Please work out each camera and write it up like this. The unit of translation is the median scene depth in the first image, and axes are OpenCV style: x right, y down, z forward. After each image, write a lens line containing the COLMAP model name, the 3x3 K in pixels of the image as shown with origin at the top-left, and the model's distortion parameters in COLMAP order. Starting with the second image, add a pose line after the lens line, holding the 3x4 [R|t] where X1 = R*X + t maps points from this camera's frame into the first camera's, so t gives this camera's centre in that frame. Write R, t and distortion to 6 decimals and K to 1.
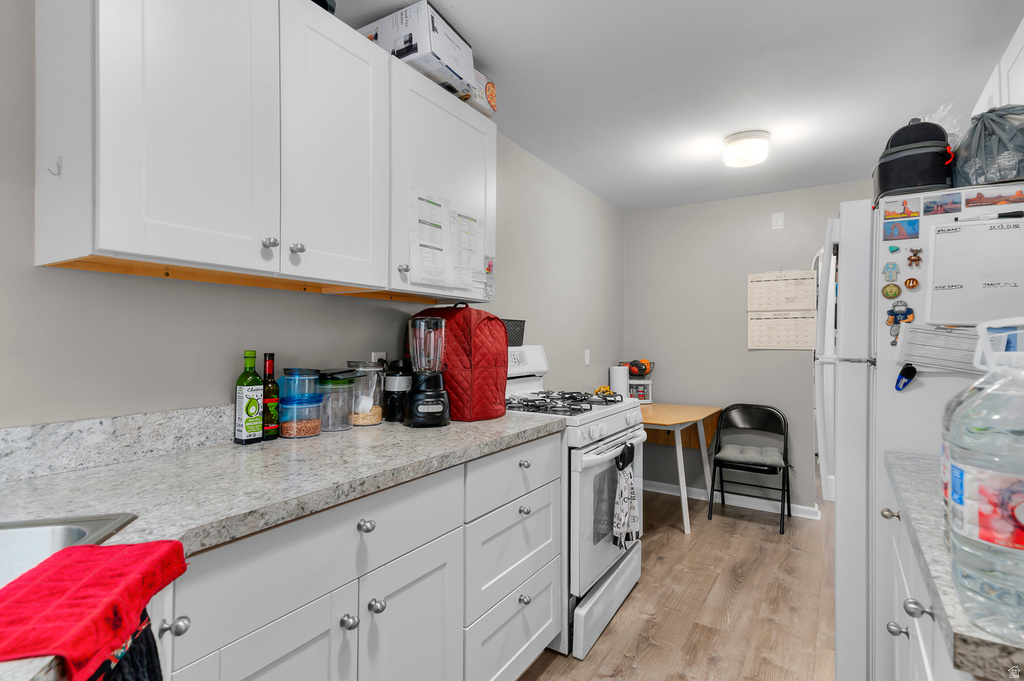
lens RADIAL K [[517.8, 0, 509.5], [0, 517.8, 335.7], [0, 0, 1]] dist [0.039998, 0.000424]
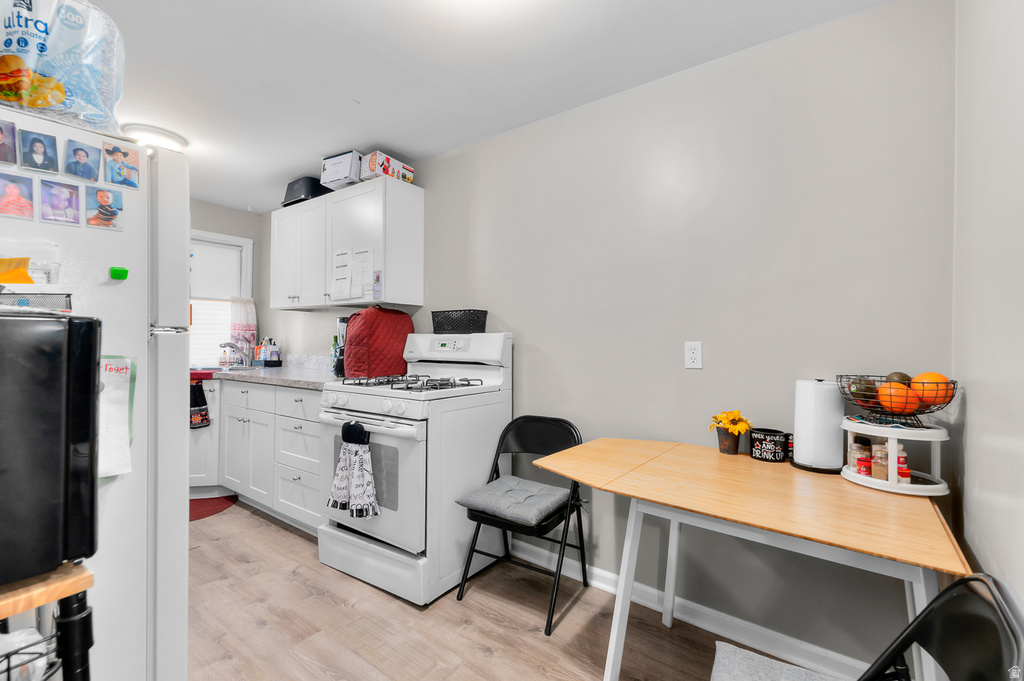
lens RADIAL K [[446.6, 0, 511.3], [0, 446.6, 342.2], [0, 0, 1]] dist [0.013137, -0.000233]
pose [[-0.069063, -0.006372, -0.997592, 1.199380], [-0.008868, 0.999944, -0.005773, 0.049484], [0.997573, 0.008448, -0.069116, 1.486791]]
